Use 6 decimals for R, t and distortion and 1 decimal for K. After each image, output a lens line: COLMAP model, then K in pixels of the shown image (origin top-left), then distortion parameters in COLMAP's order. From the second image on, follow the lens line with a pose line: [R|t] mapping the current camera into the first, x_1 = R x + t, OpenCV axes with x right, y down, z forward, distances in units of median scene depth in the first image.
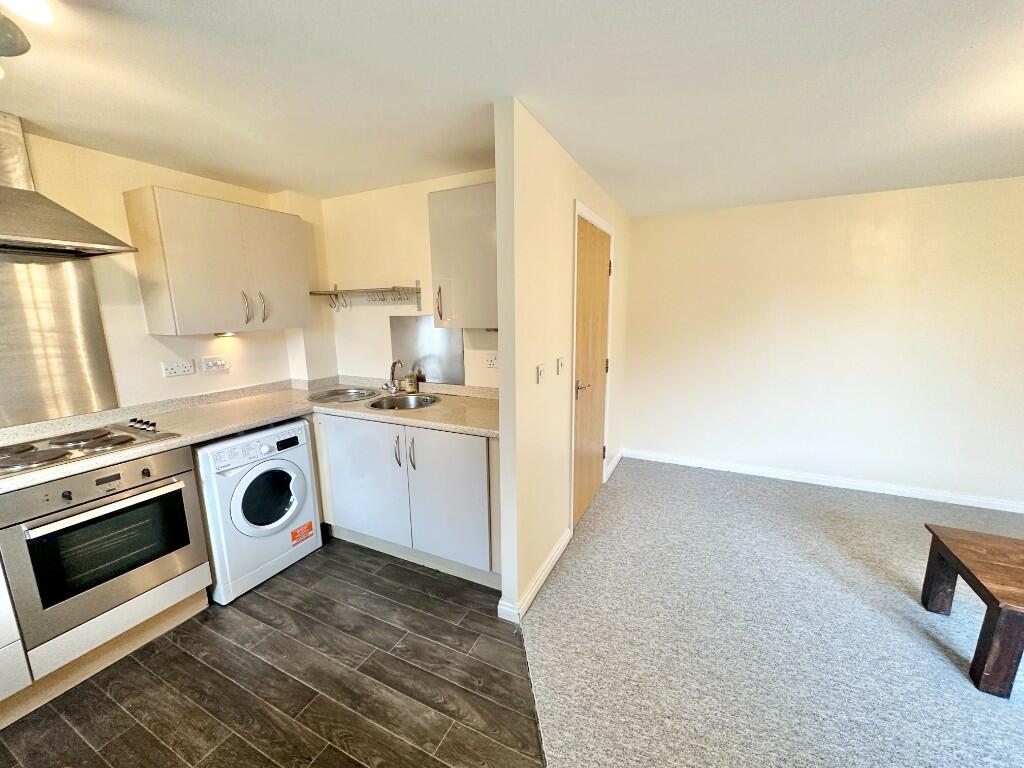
lens RADIAL K [[409.0, 0, 512.0], [0, 409.0, 384.0], [0, 0, 1]] dist [-0.002309, 0.000028]
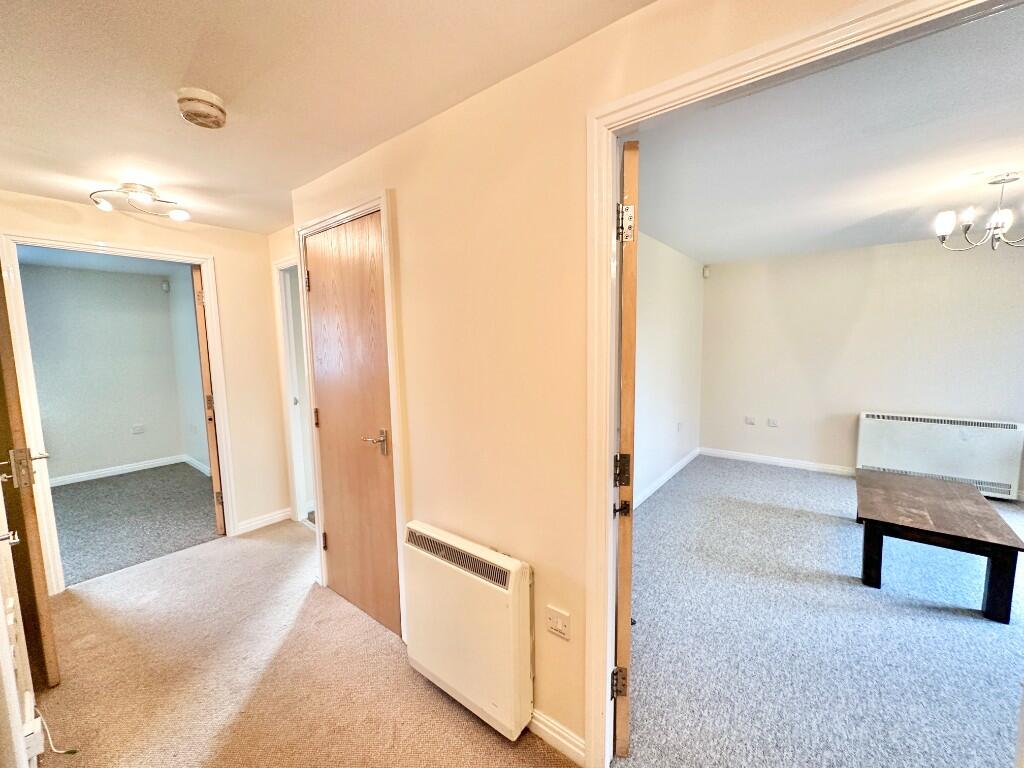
lens RADIAL K [[409.0, 0, 512.0], [0, 409.0, 384.0], [0, 0, 1]] dist [-0.002309, 0.000028]
pose [[0.212794, -0.097755, 0.972195, -0.284008], [0.190750, 0.979995, 0.056788, -0.286374], [-0.958297, 0.173362, 0.227184, 1.663011]]
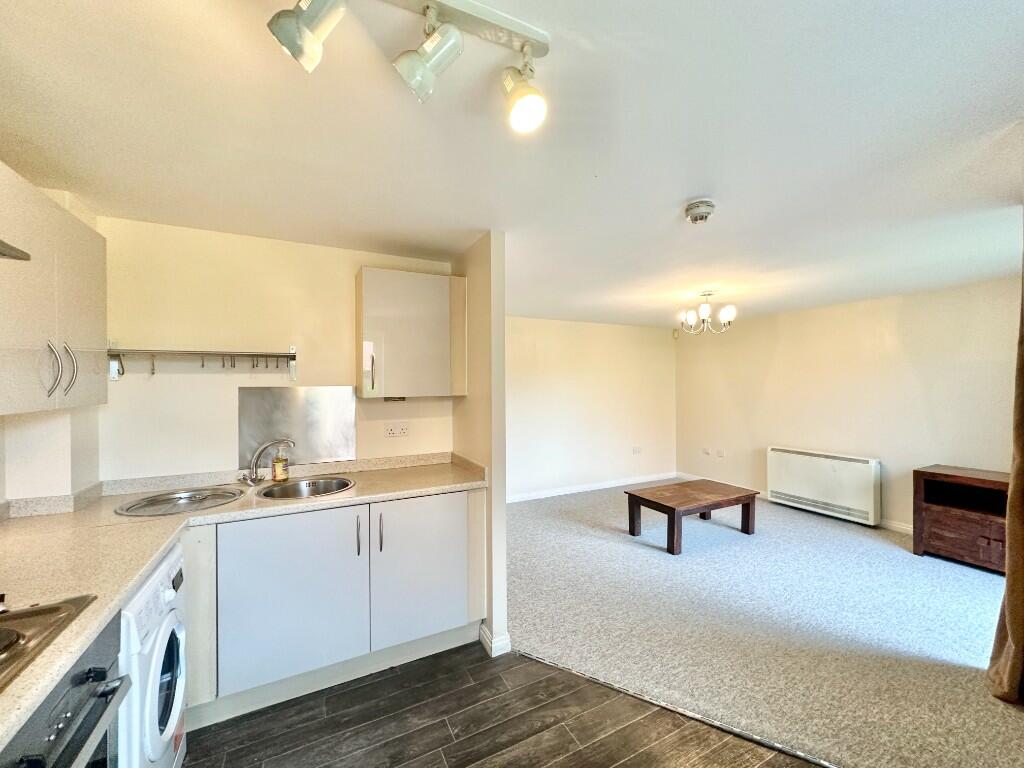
lens RADIAL K [[409.0, 0, 512.0], [0, 409.0, 384.0], [0, 0, 1]] dist [-0.002309, 0.000028]
pose [[0.596606, 0.009705, 0.802476, -0.901628], [0.143973, 0.982410, -0.118919, -0.006775], [-0.789514, 0.186483, 0.584715, 0.193935]]
